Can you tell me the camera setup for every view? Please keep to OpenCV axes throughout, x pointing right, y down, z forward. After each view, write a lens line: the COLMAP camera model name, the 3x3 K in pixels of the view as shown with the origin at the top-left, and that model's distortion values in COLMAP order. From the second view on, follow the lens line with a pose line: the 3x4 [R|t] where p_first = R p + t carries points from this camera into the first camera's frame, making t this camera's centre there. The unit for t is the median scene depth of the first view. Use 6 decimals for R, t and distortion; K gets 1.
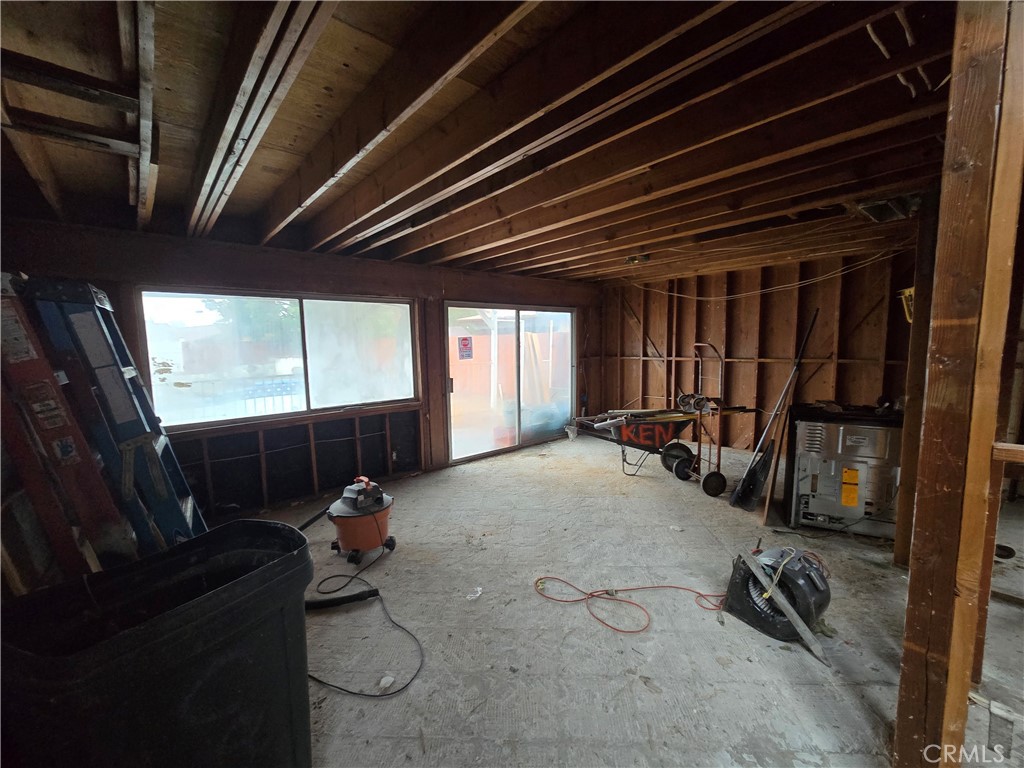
lens RADIAL K [[415.2, 0, 512.0], [0, 415.2, 384.0], [0, 0, 1]] dist [-0.001708, -0.000163]
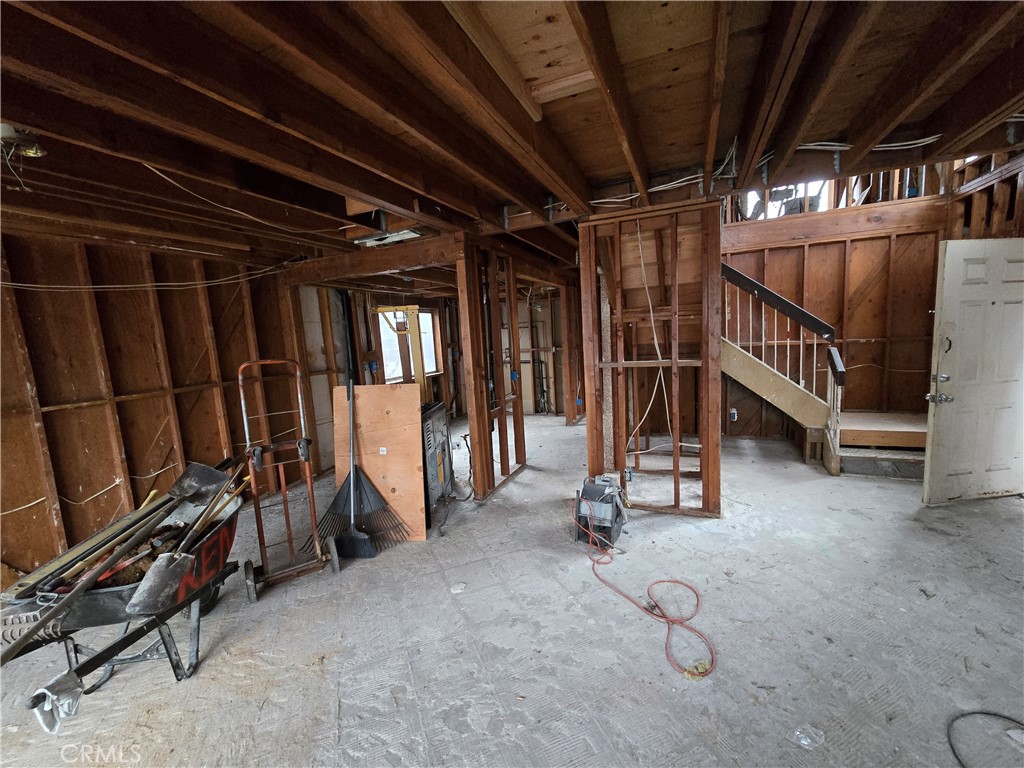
lens RADIAL K [[415.2, 0, 512.0], [0, 415.2, 384.0], [0, 0, 1]] dist [-0.001708, -0.000163]
pose [[-0.416661, -0.067267, 0.906570, -0.377182], [0.162010, 0.975799, 0.146864, -0.140185], [-0.894509, 0.208066, -0.395679, 1.343879]]
